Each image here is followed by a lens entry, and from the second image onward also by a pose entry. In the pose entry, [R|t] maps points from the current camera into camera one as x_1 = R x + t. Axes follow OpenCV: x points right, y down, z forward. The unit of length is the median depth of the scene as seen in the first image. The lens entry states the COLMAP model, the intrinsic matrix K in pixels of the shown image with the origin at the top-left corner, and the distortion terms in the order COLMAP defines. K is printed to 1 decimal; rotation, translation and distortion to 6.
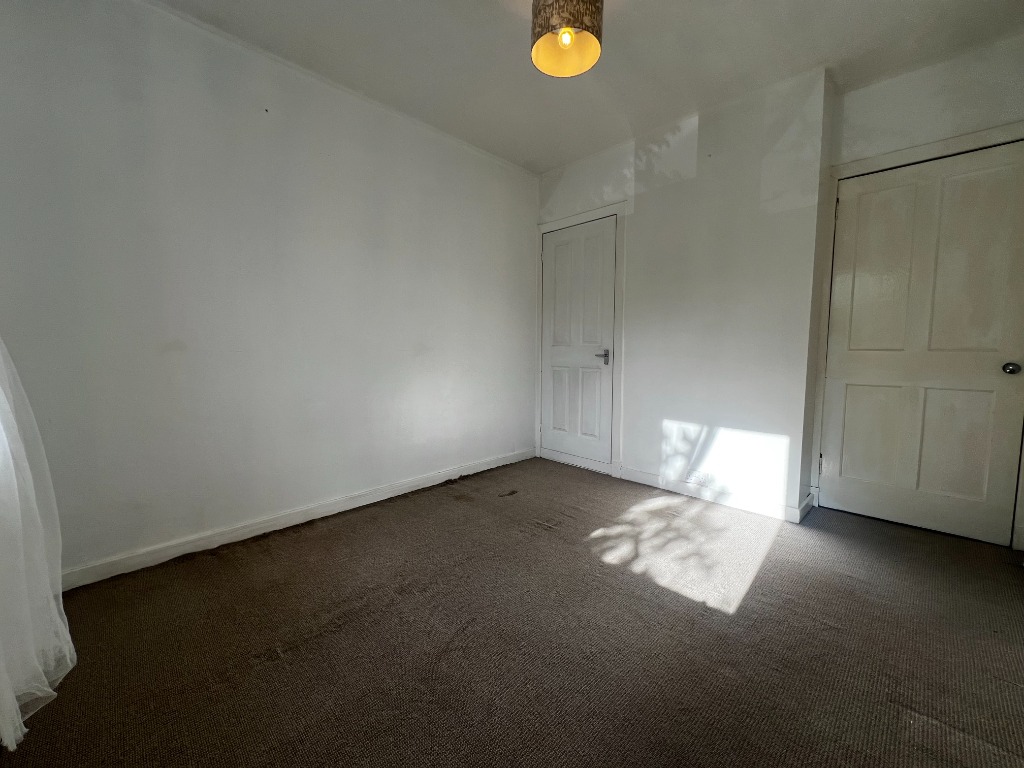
lens RADIAL K [[408.2, 0, 511.0], [0, 408.2, 380.5], [0, 0, 1]] dist [-0.000224, 0.000262]
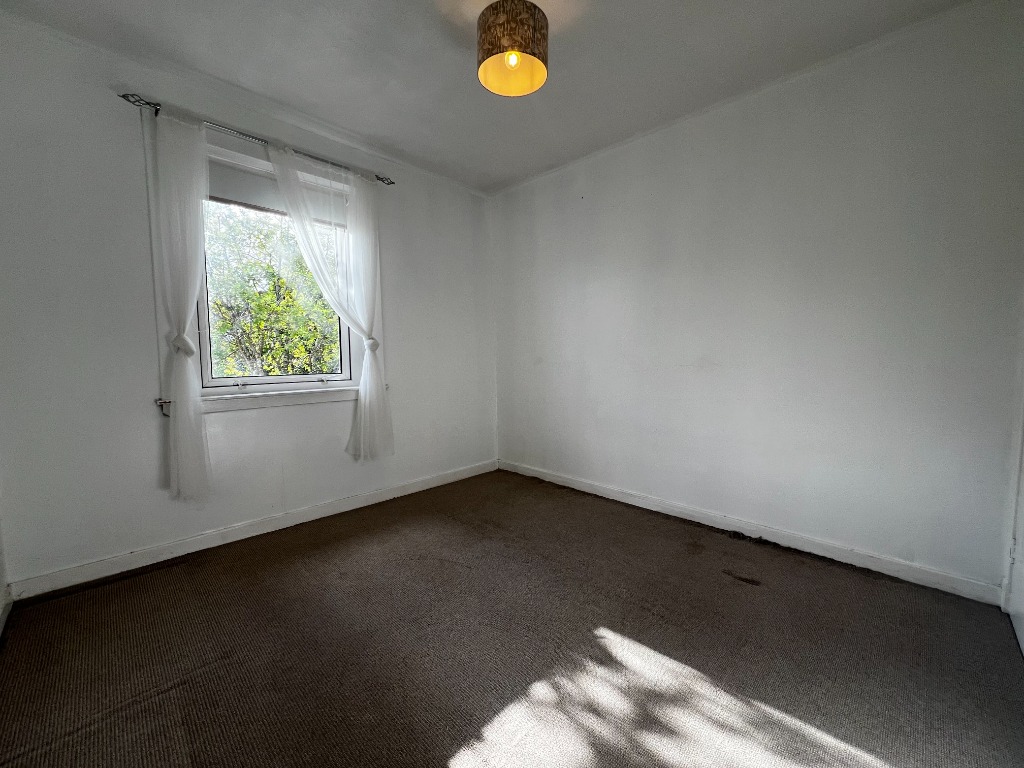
lens RADIAL K [[408.2, 0, 509.0], [0, 408.2, 384.7], [0, 0, 1]] dist [-0.000224, 0.000262]
pose [[-0.004403, 0.073595, -0.997278, 0.688915], [-0.070069, 0.994814, 0.073723, -0.072464], [0.997532, 0.070203, 0.000777, 0.615016]]
